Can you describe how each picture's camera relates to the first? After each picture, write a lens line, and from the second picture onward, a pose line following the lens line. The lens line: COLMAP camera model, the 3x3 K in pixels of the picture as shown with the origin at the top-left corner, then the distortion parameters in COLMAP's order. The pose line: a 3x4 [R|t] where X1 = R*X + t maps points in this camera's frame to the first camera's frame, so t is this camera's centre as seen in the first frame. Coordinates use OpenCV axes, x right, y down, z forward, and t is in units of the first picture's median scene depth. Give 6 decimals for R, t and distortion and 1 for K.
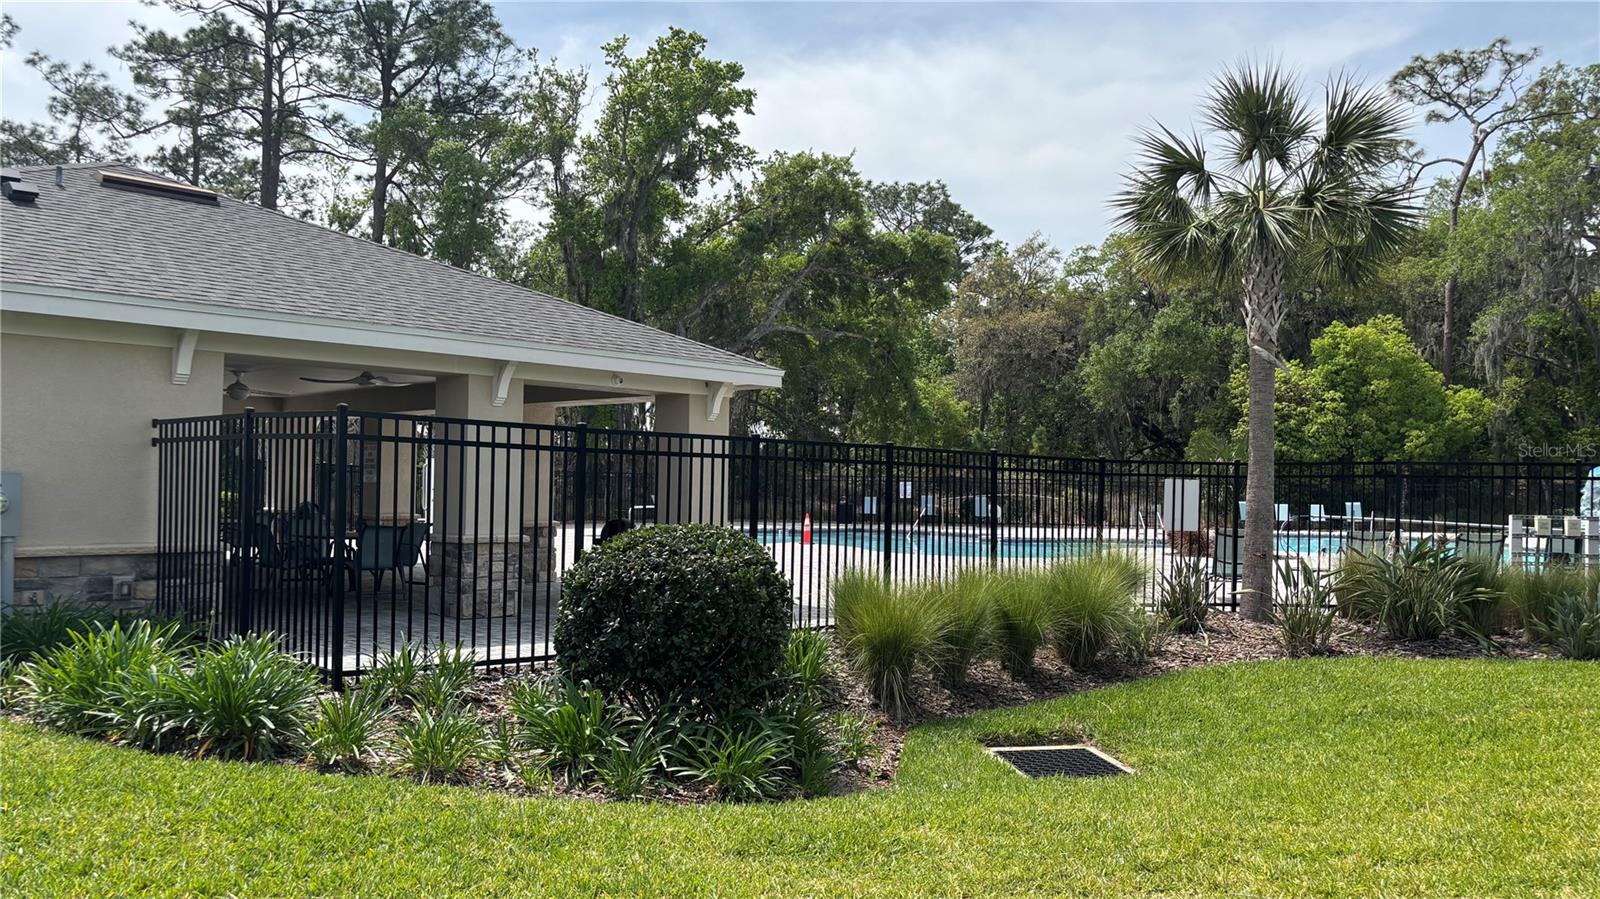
lens RADIAL K [[1198.3, 0, 803.0], [0, 1198.3, 448.1], [0, 0, 1]] dist [0.038423, -0.047037]
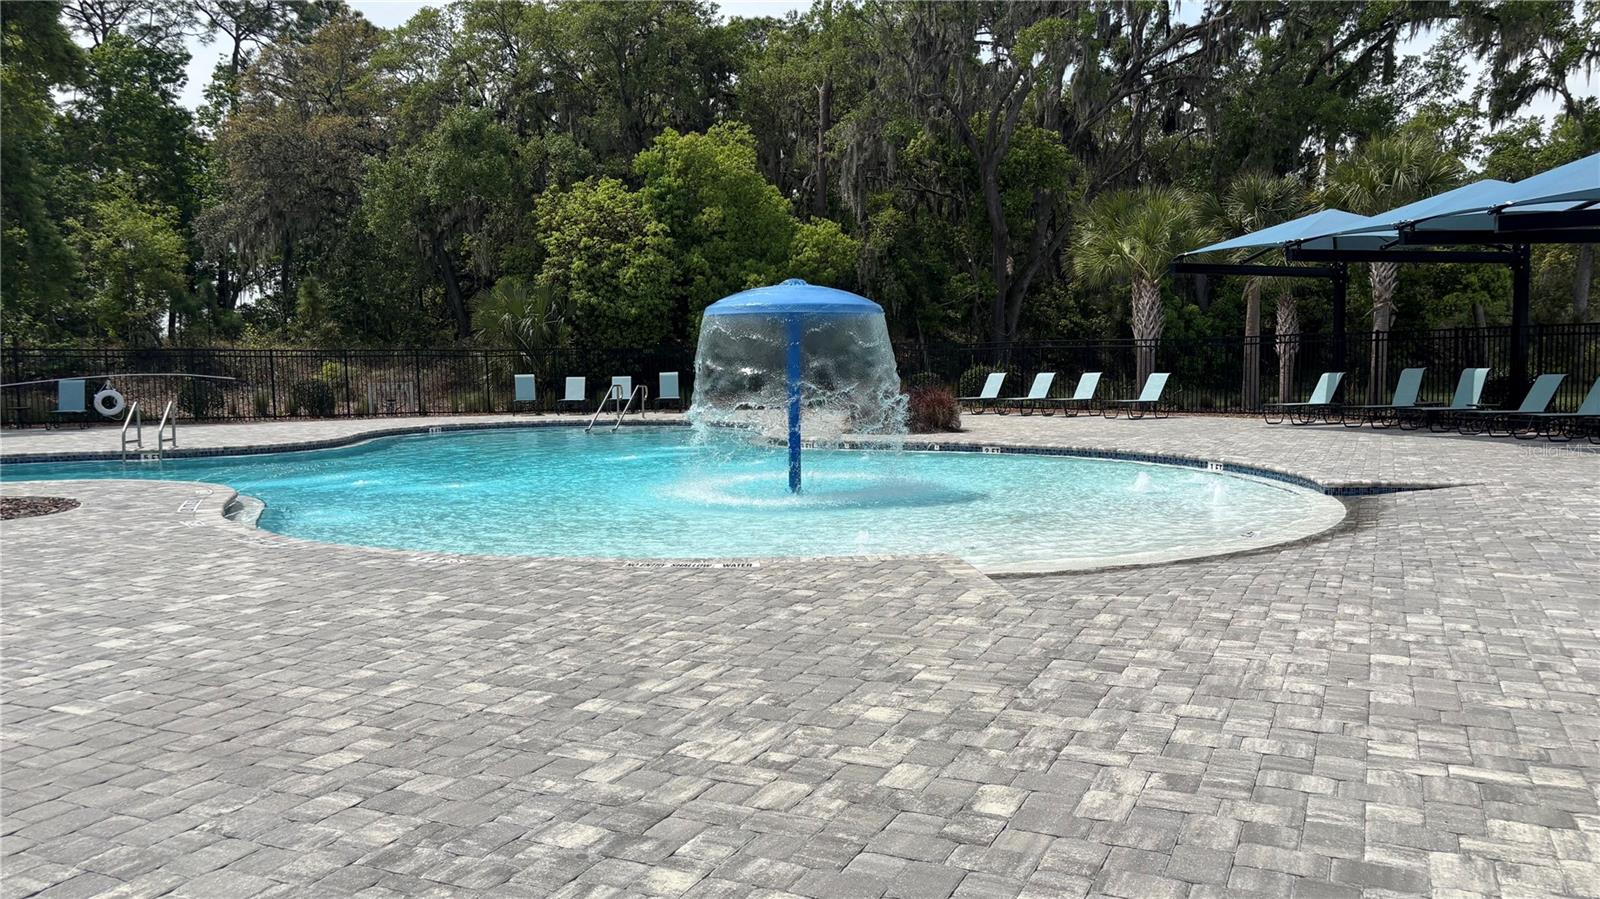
lens RADIAL K [[1198.3, 0, 808.7], [0, 1198.3, 449.7], [0, 0, 1]] dist [0.038423, -0.047037]
pose [[0.954321, -0.039524, 0.296157, 0.305326], [0.009953, 0.994867, 0.100697, 0.018459], [-0.298617, -0.093150, 0.949816, 0.261716]]
